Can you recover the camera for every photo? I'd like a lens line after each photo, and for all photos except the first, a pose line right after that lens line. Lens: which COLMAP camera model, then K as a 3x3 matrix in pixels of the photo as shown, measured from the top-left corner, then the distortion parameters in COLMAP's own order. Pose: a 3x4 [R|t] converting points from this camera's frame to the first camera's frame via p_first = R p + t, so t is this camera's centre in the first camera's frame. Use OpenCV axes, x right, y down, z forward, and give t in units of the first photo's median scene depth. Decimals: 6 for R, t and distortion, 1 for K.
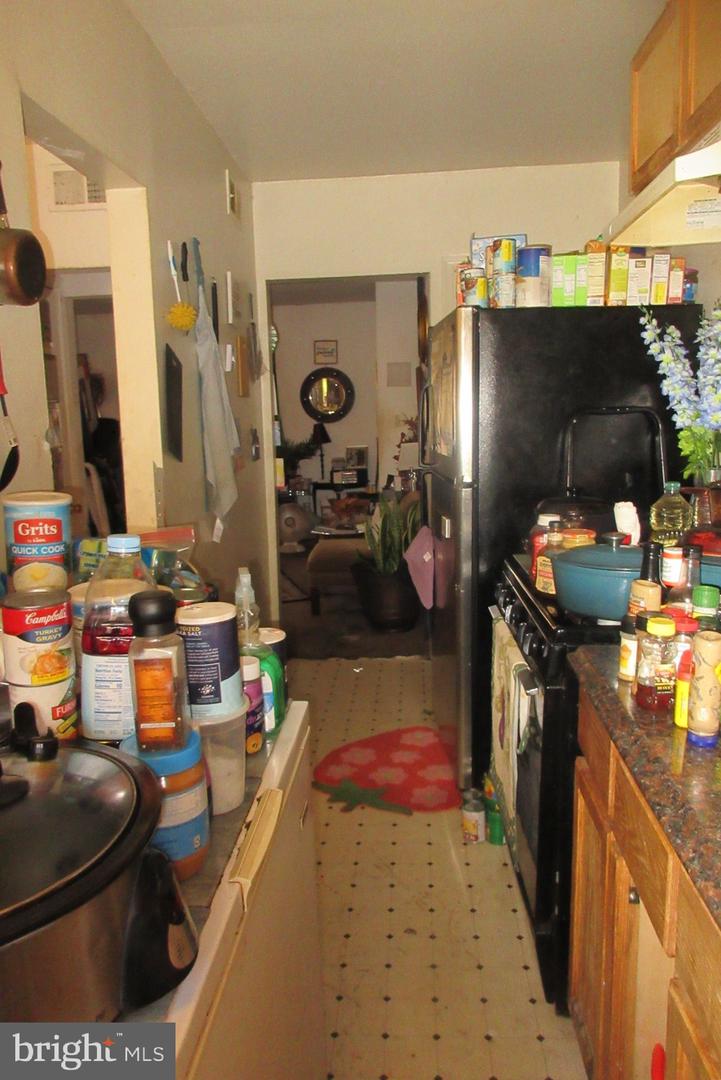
lens RADIAL K [[795.1, 0, 361.6], [0, 795.1, 542.5], [0, 0, 1]] dist [-0.000156, -0.008520]
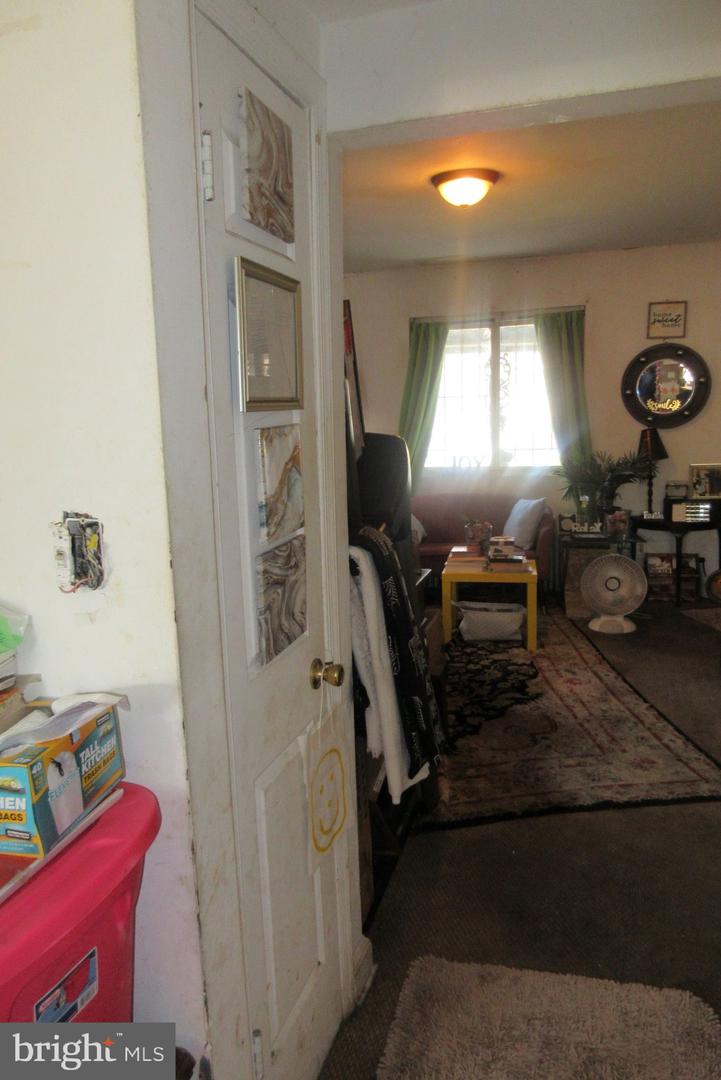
lens RADIAL K [[795.1, 0, 360.9], [0, 795.1, 538.7], [0, 0, 1]] dist [-0.000156, -0.008520]
pose [[0.969249, 0.045734, -0.241793, -0.122816], [-0.044024, 0.998953, 0.012474, -0.056379], [0.242110, -0.001446, 0.970248, 0.302719]]
